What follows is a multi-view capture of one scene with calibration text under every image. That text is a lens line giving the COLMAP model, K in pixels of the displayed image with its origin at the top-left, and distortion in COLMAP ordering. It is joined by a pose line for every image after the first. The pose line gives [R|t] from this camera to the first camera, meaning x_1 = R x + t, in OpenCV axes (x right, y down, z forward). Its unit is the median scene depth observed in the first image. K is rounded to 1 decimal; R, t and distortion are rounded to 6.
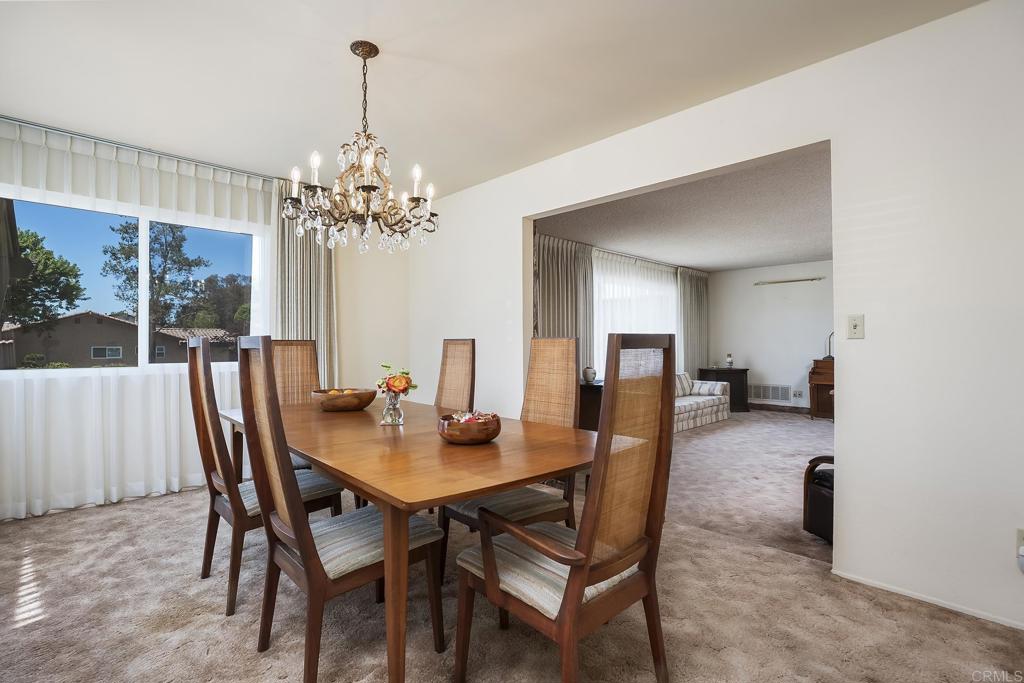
lens RADIAL K [[506.7, 0, 508.0], [0, 506.7, 340.5], [0, 0, 1]] dist [-0.019588, 0.001786]
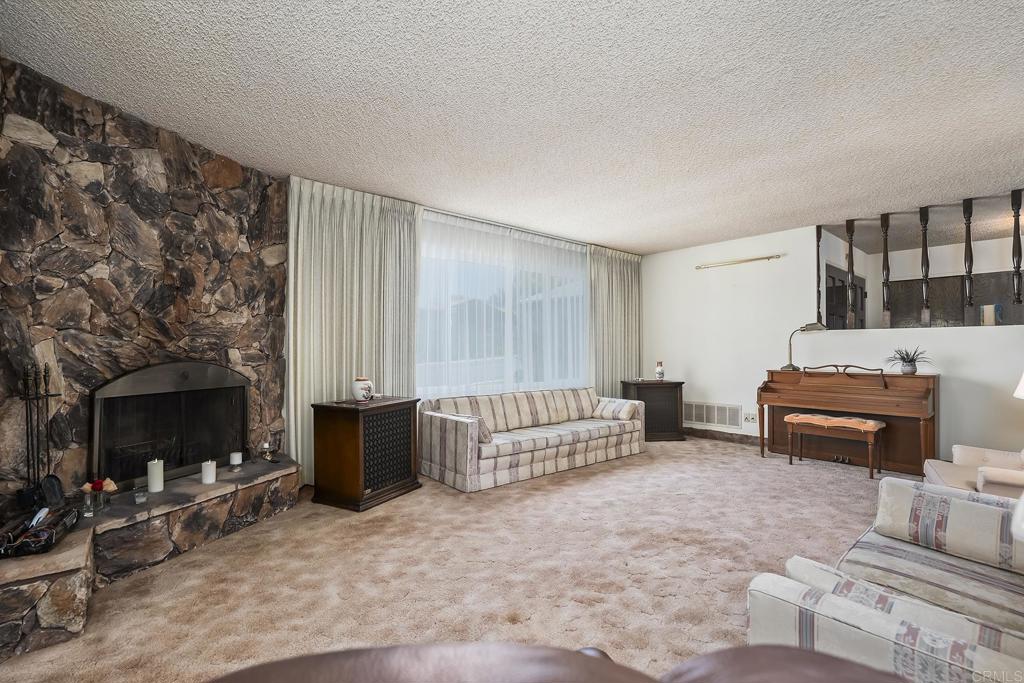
lens RADIAL K [[472.2, 0, 512.6], [0, 472.2, 344.8], [0, 0, 1]] dist [-0.024476, 0.005693]
pose [[0.997531, 0.003545, -0.070142, 0.284482], [-0.004135, 0.999957, -0.008279, 0.008939], [0.070109, 0.008549, 0.997503, 0.306297]]
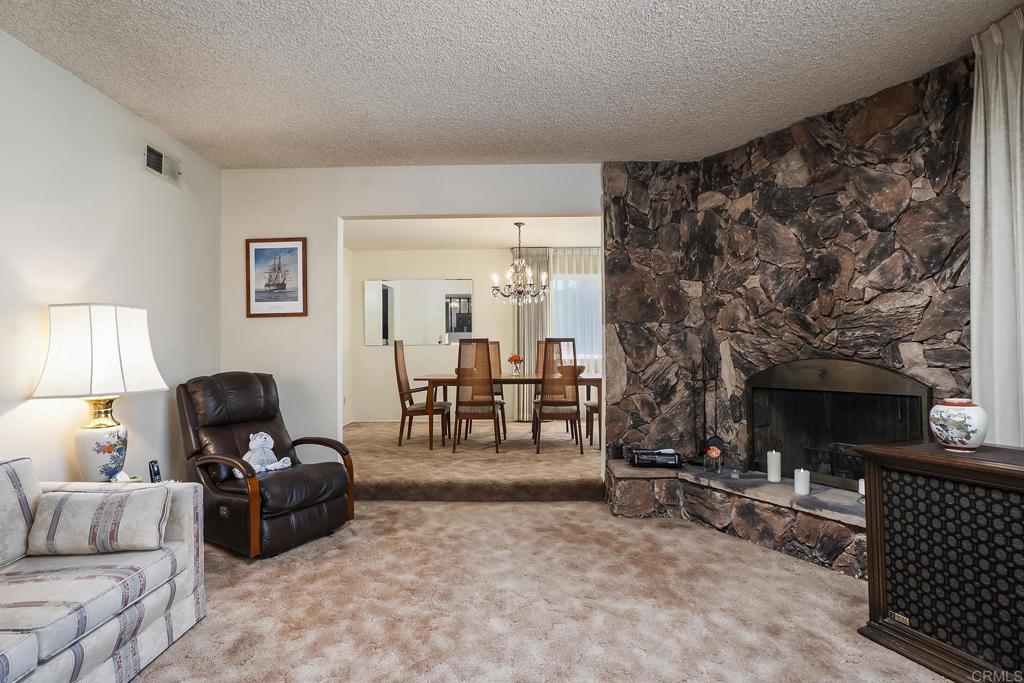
lens RADIAL K [[506.7, 0, 512.0], [0, 506.7, 340.6], [0, 0, 1]] dist [-0.019588, 0.001786]
pose [[-0.713192, -0.005202, -0.700949, 0.405363], [0.014620, 0.999645, -0.022293, 0.012000], [0.700816, -0.026147, -0.712863, 0.730054]]
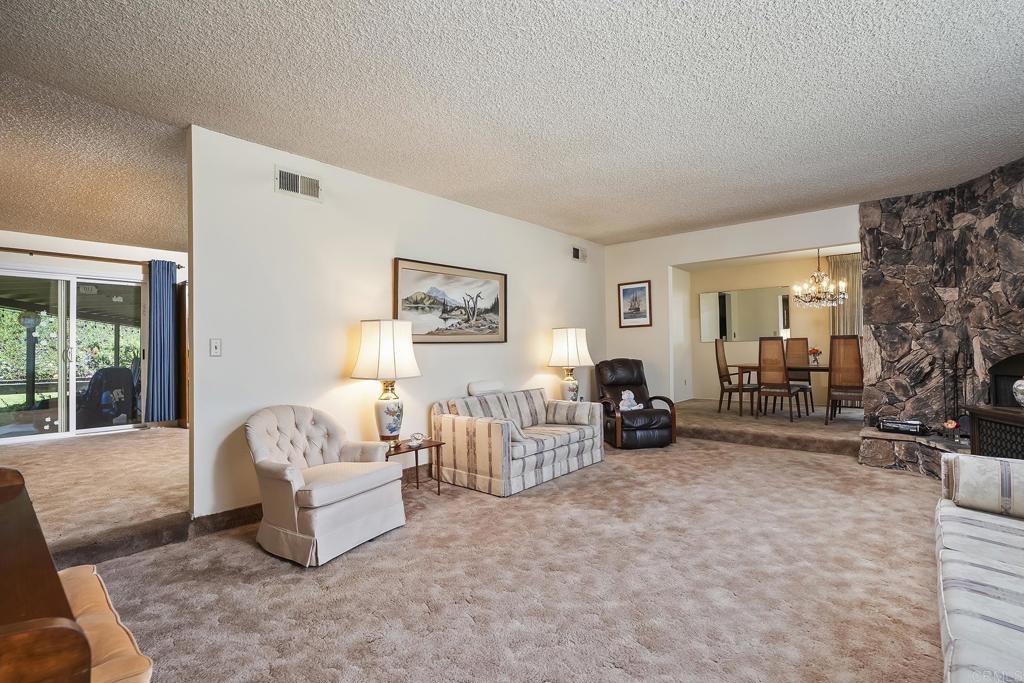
lens RADIAL K [[472.2, 0, 515.1], [0, 472.2, 344.8], [0, 0, 1]] dist [-0.024476, 0.005693]
pose [[-0.997420, 0.017407, -0.069648, 0.477768], [0.018471, 0.999722, -0.014665, 0.012099], [0.069374, -0.015914, -0.997464, 0.981744]]
